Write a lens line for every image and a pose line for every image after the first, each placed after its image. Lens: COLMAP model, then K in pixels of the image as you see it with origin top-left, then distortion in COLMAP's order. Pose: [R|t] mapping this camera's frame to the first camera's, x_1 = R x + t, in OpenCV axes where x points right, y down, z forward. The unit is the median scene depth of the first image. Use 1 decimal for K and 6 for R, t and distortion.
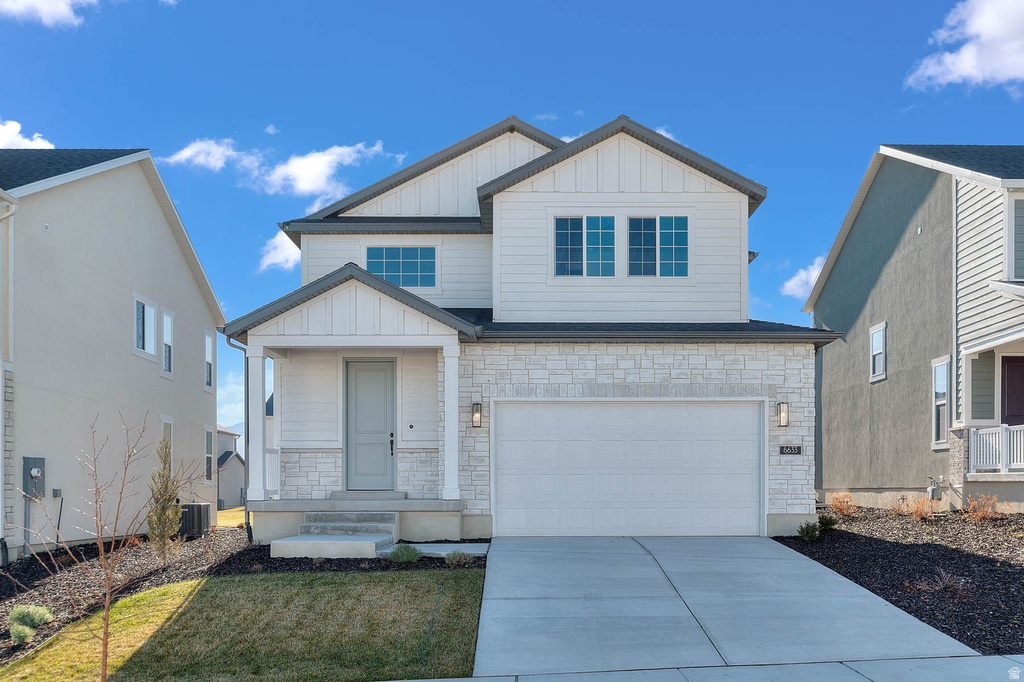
lens RADIAL K [[874.8, 0, 513.6], [0, 874.8, 403.7], [0, 0, 1]] dist [-0.003886, -0.001391]
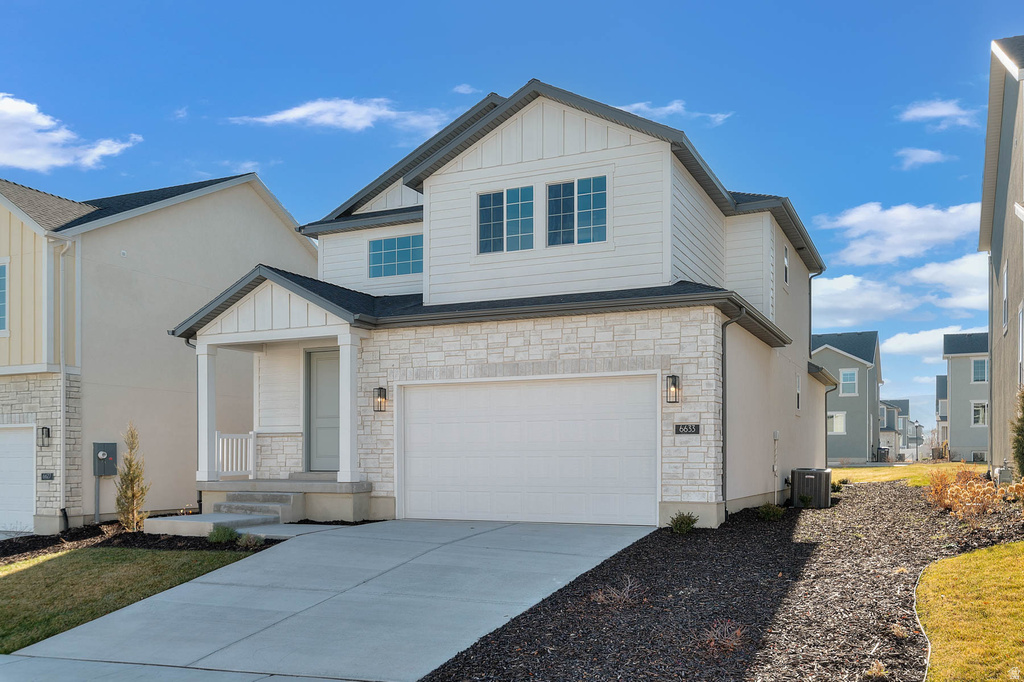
lens RADIAL K [[864.6, 0, 525.2], [0, 864.6, 372.2], [0, 0, 1]] dist [-0.002312, 0.003930]
pose [[0.910616, -0.041471, -0.411167, 0.500917], [0.042067, 0.999086, -0.007603, -0.003869], [0.411107, -0.010373, 0.911528, 0.136769]]
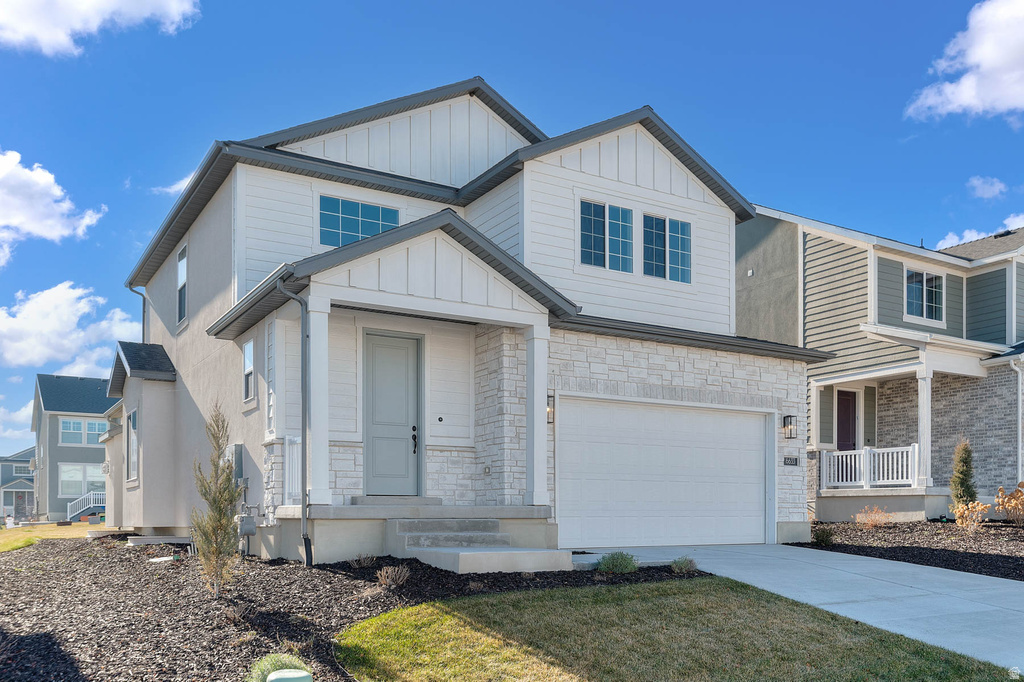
lens RADIAL K [[890.4, 0, 509.4], [0, 890.4, 440.3], [0, 0, 1]] dist [0.003371, 0.000463]
pose [[0.857297, 0.044188, 0.512923, -0.495620], [-0.047915, 0.998834, -0.005964, 0.048027], [-0.512588, -0.019464, 0.858414, 0.242956]]
